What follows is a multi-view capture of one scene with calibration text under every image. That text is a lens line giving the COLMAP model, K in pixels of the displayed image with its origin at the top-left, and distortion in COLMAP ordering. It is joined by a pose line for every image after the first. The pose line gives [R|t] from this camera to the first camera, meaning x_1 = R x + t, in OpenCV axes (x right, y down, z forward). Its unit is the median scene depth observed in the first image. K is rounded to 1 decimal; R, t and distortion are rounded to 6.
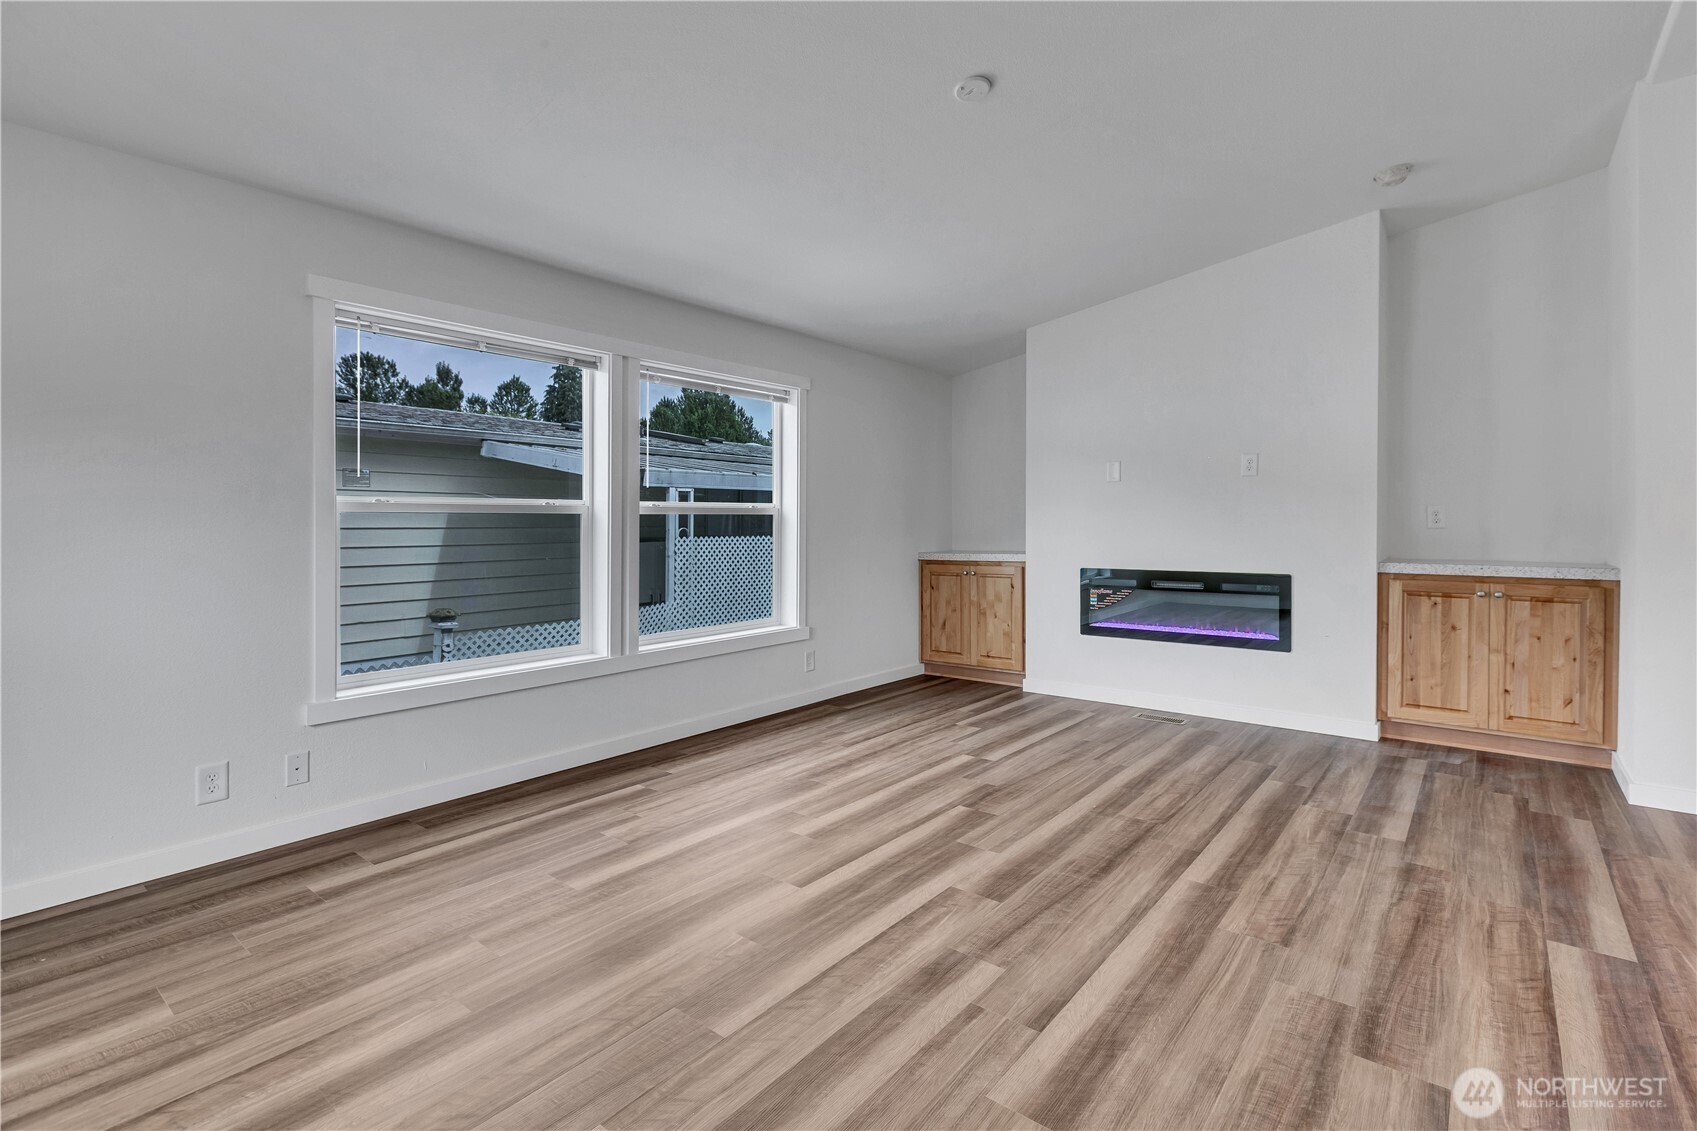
lens RADIAL K [[787.1, 0, 859.9], [0, 787.1, 530.6], [0, 0, 1]] dist [0.001596, 0.000180]
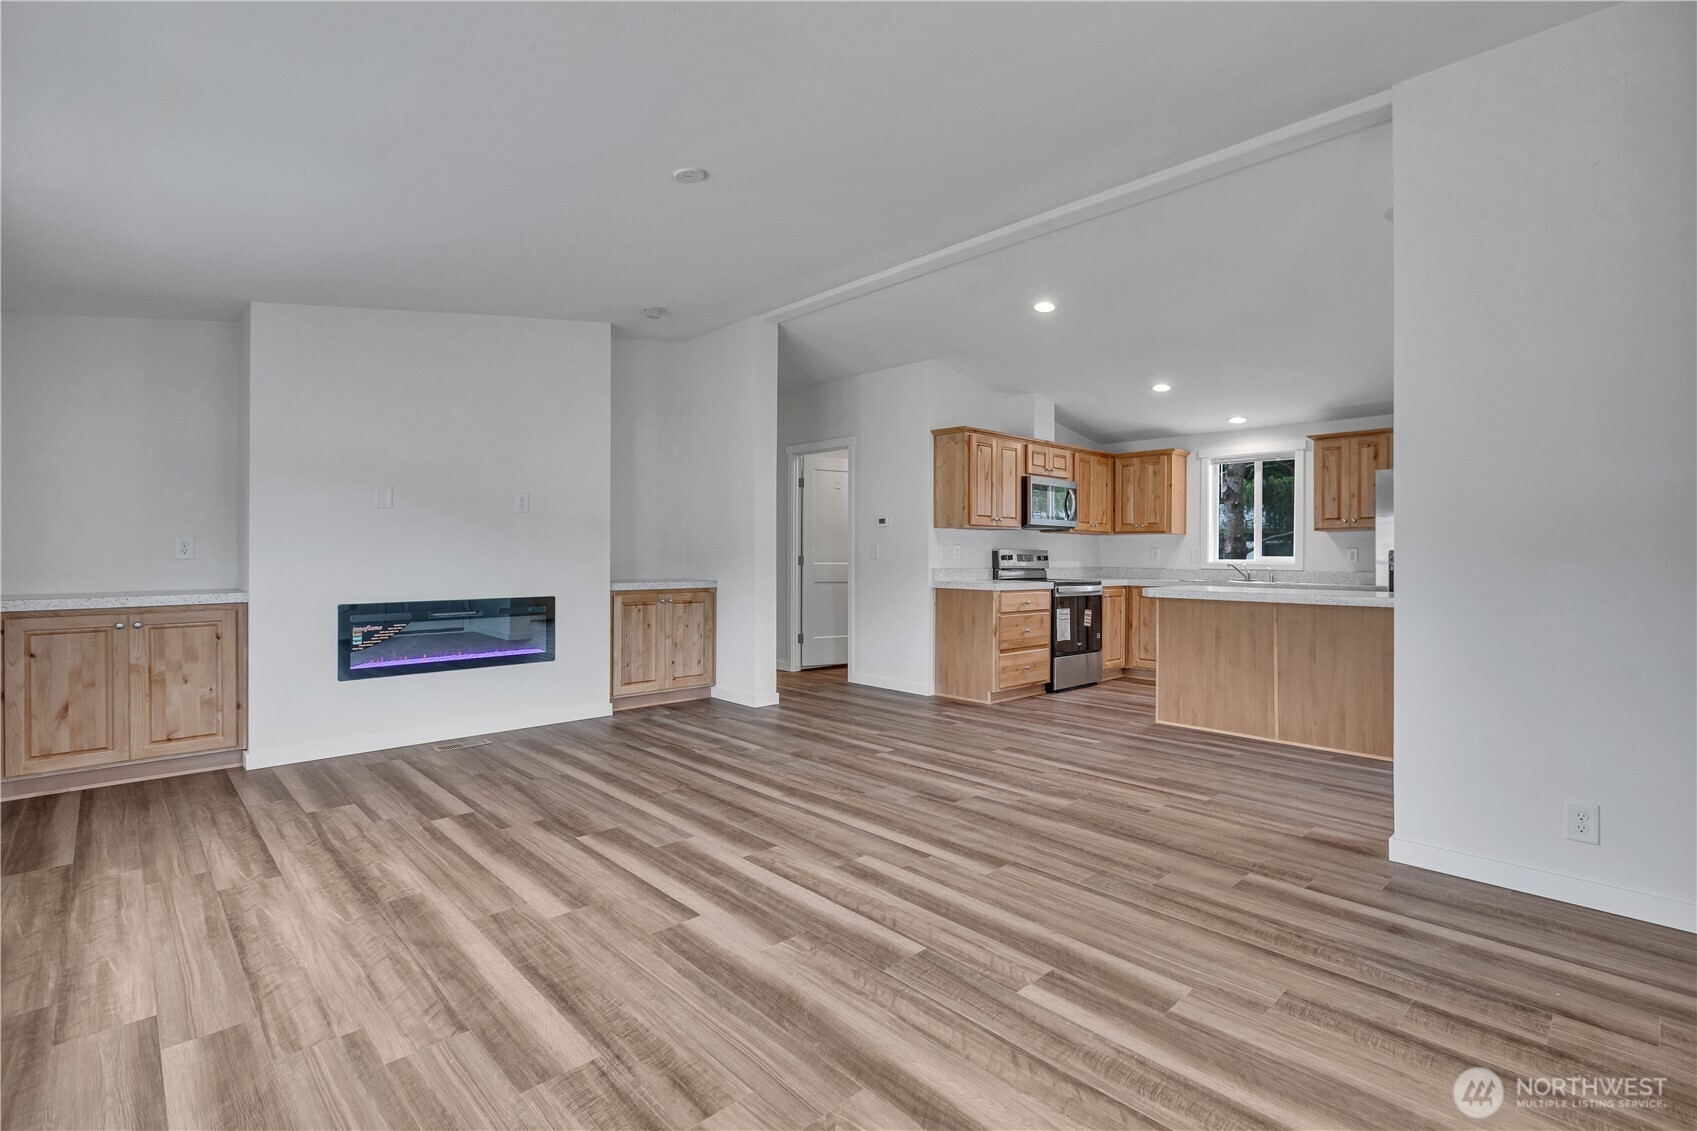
lens RADIAL K [[787.1, 0, 859.9], [0, 787.1, 530.6], [0, 0, 1]] dist [0.001596, 0.000180]
pose [[0.131046, 0.031312, 0.990882, -0.794568], [0.004308, 0.999474, -0.032153, -0.005886], [-0.991367, 0.008483, 0.130842, 0.490354]]
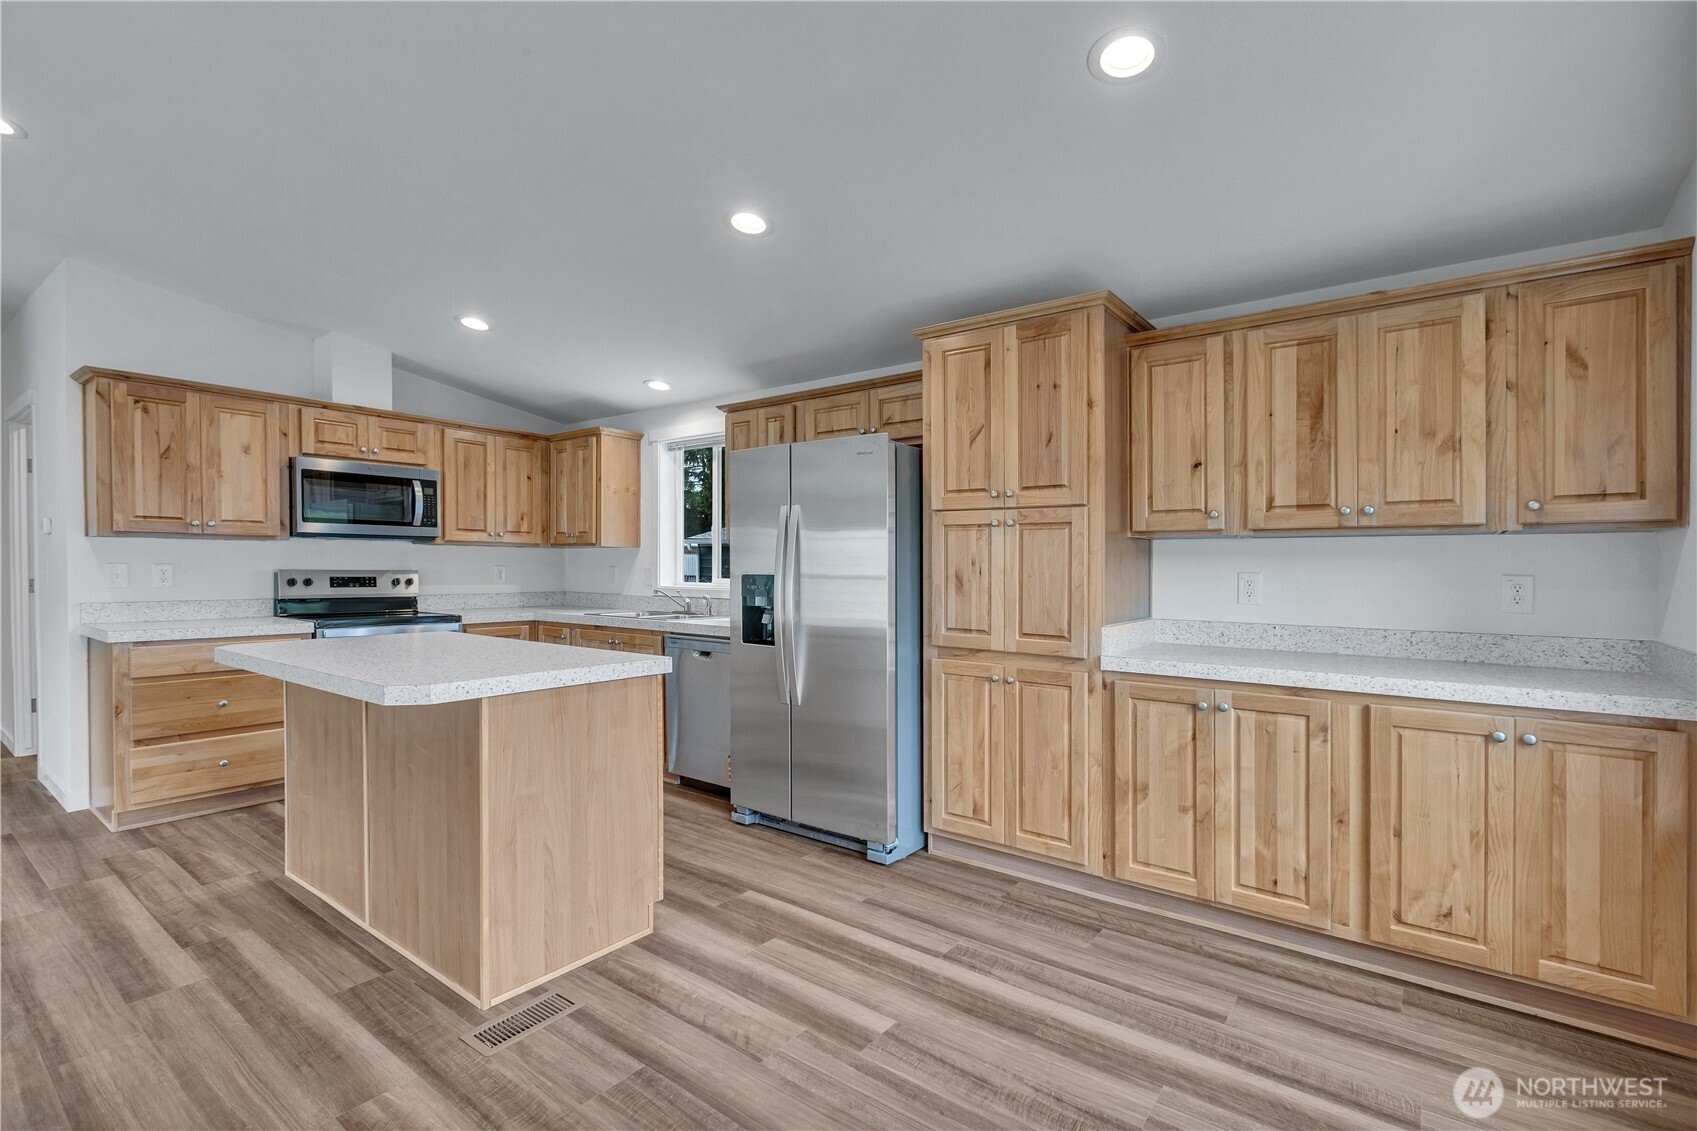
lens RADIAL K [[775.5, 0, 848.5], [0, 775.5, 565.5], [0, 0, 1]] dist [0.001472, 0.000603]
pose [[-0.029877, -0.001655, 0.999552, -0.039082], [0.003981, 0.999991, 0.001775, -0.027758], [-0.999546, 0.004032, -0.029870, -0.552317]]
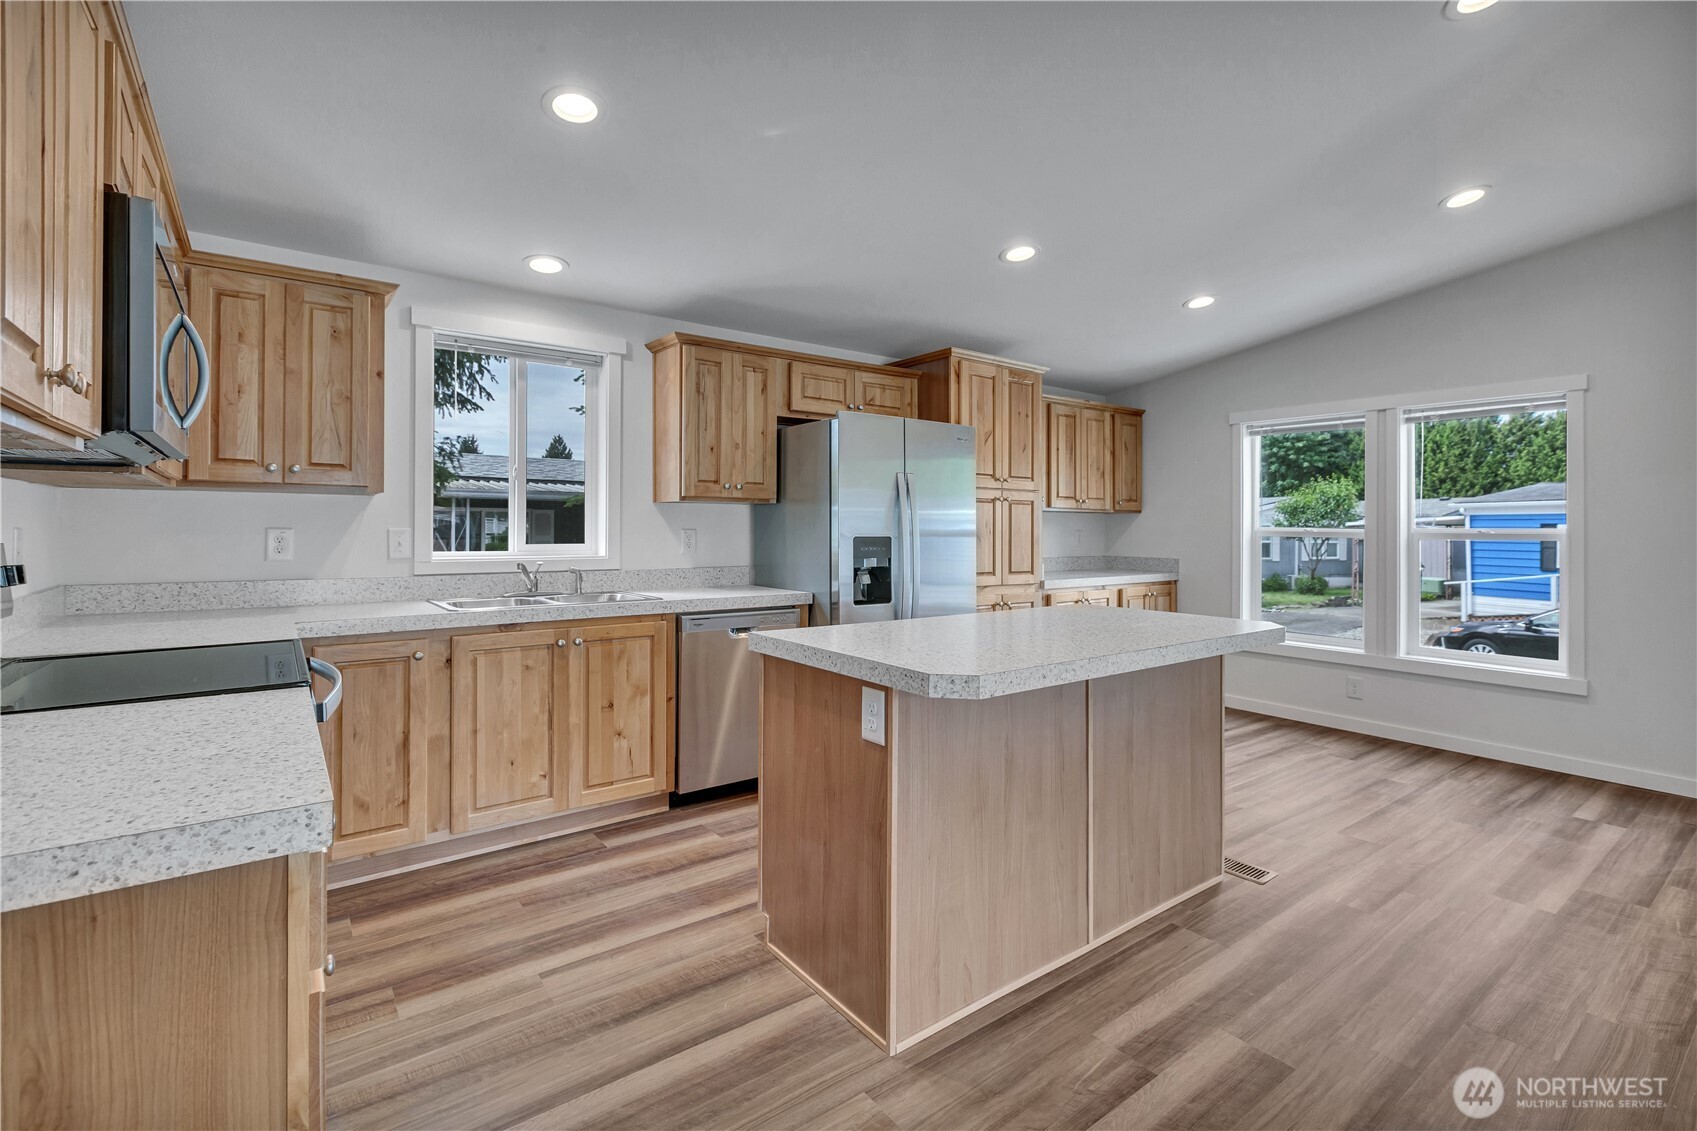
lens RADIAL K [[771.3, 0, 847.2], [0, 771.3, 540.7], [0, 0, 1]] dist [-0.002485, -0.000294]
pose [[-0.969264, -0.009085, 0.245856, 0.807135], [-0.002769, 0.999657, 0.026024, -0.038772], [-0.246009, 0.024544, -0.968957, 0.621923]]
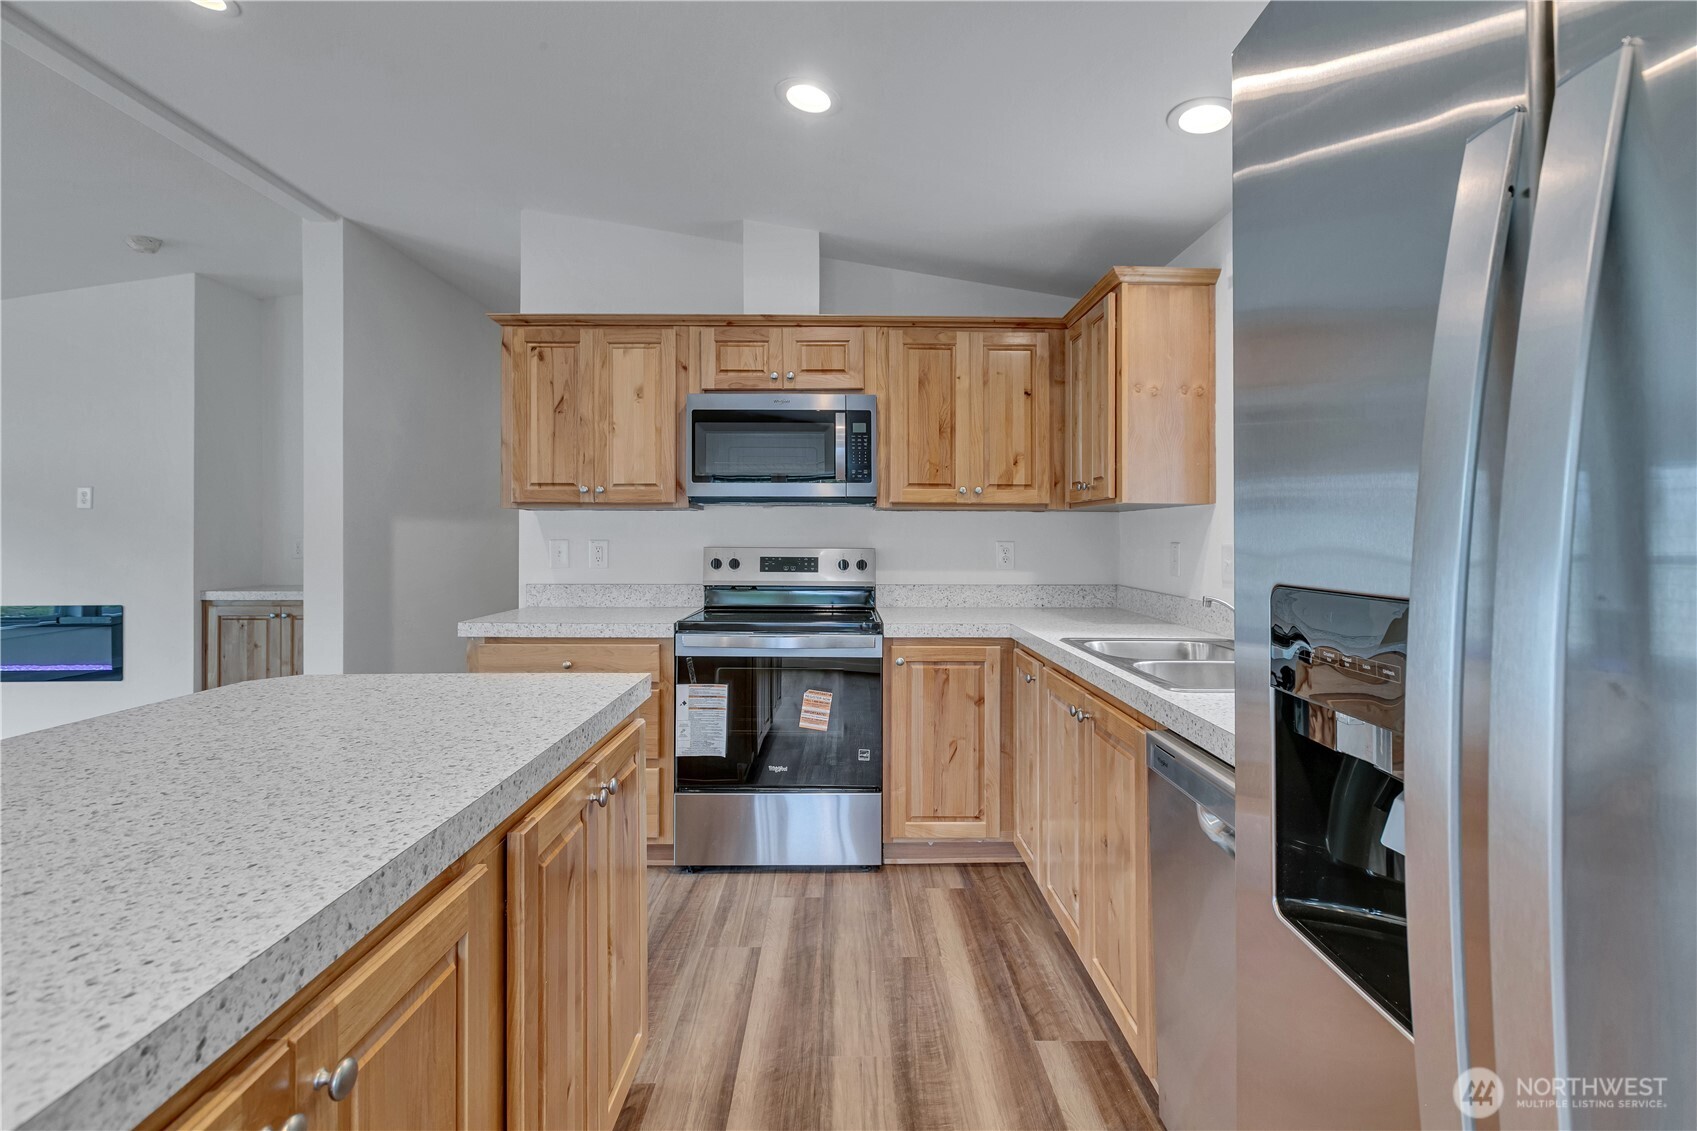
lens RADIAL K [[787.1, 0, 859.9], [0, 787.1, 530.6], [0, 0, 1]] dist [0.001596, 0.000180]
pose [[0.764948, 0.003588, 0.644082, 0.818089], [0.006686, 0.999886, -0.013511, -0.028579], [-0.644057, 0.014642, 0.764837, -0.545378]]
